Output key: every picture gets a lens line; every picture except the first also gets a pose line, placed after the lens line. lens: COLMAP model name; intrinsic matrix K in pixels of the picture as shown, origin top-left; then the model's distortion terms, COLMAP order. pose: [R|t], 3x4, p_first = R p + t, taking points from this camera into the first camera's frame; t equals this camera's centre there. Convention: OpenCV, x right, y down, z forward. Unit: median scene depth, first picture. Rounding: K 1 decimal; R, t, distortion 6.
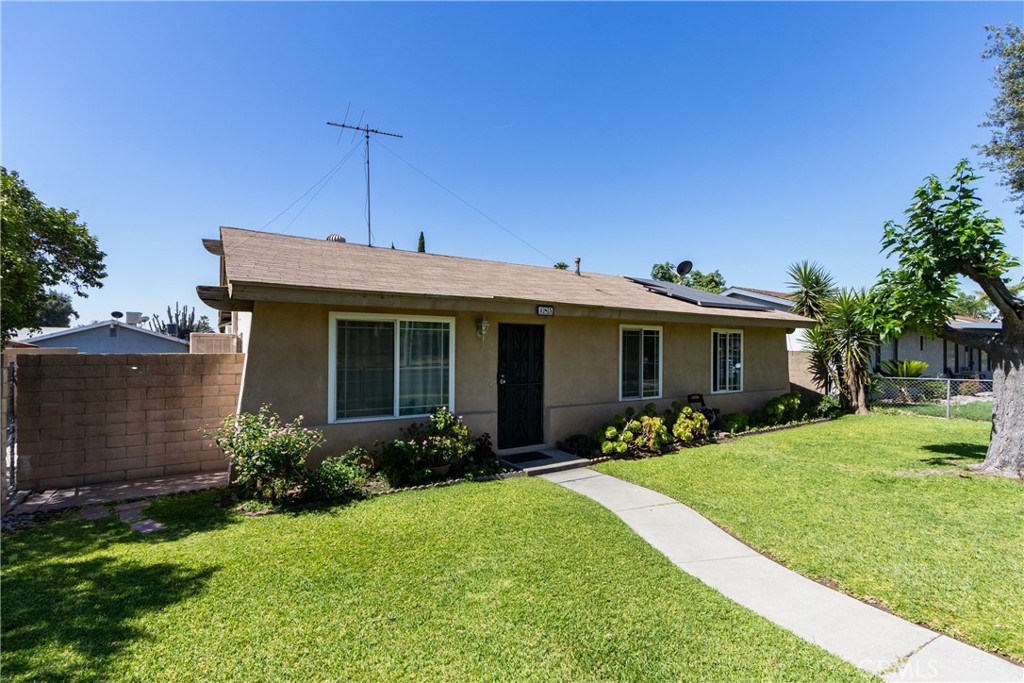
lens RADIAL K [[464.9, 0, 499.7], [0, 464.9, 347.0], [0, 0, 1]] dist [0.003025, -0.000347]
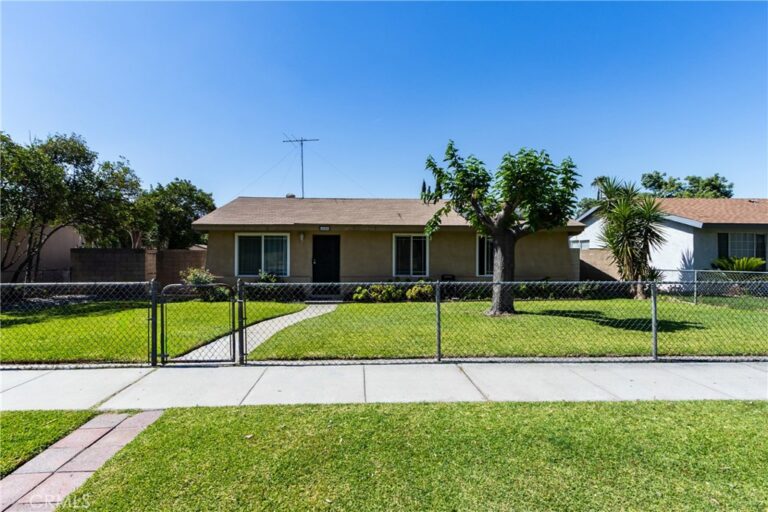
lens RADIAL K [[364.2, 0, 365.9], [0, 364.2, 255.9], [0, 0, 1]] dist [0.001561, 0.000163]
pose [[0.865032, -0.001799, -0.501713, 1.029736], [0.003610, 0.999990, 0.002638, 0.039994], [0.501703, -0.004093, 0.865030, -0.306963]]
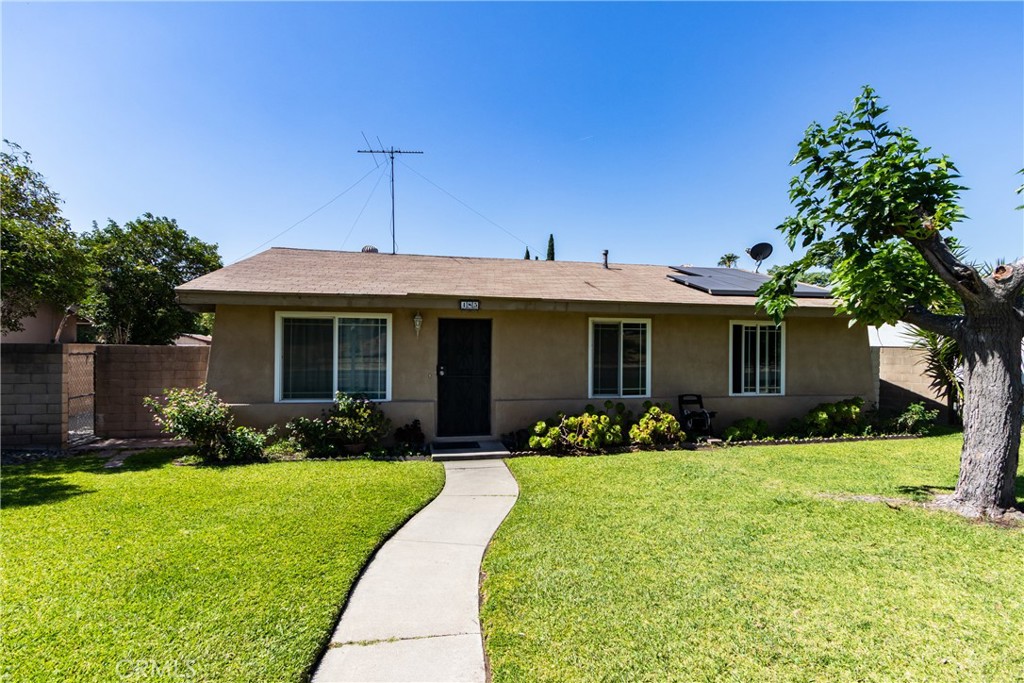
lens RADIAL K [[464.9, 0, 499.7], [0, 464.9, 347.0], [0, 0, 1]] dist [0.003025, -0.000347]
pose [[0.932805, -0.001013, -0.360380, 0.510755], [-0.000322, 0.999993, -0.003647, 0.018324], [0.360382, 0.003518, 0.932798, 0.054938]]
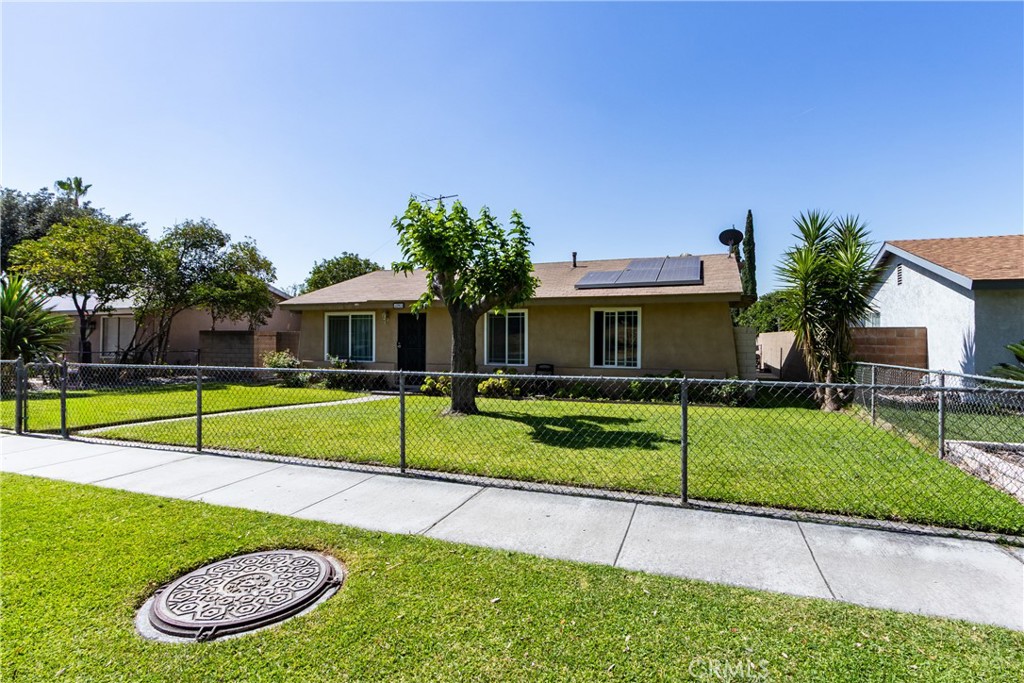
lens RADIAL K [[490.4, 0, 529.1], [0, 490.4, 338.1], [0, 0, 1]] dist [0.000133, 0.000269]
pose [[0.622609, -0.000772, -0.782533, 1.769817], [0.002550, 0.999996, 0.001042, 0.041675], [0.782529, -0.002645, 0.622609, 0.223335]]
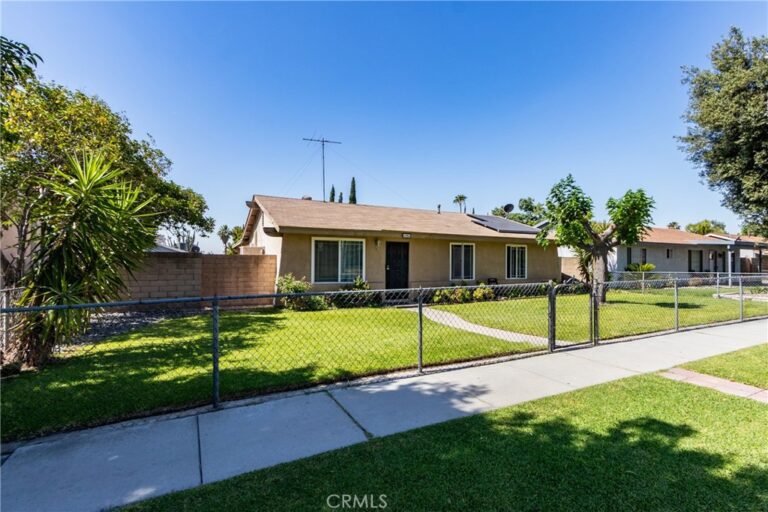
lens RADIAL K [[378.0, 0, 394.3], [0, 378.0, 259.3], [0, 0, 1]] dist [0.000247, 0.000054]
pose [[0.998150, -0.000129, -0.060797, 0.141957], [-0.000182, 0.999987, -0.005111, 0.040330], [0.060797, 0.005112, 0.998137, -0.741069]]
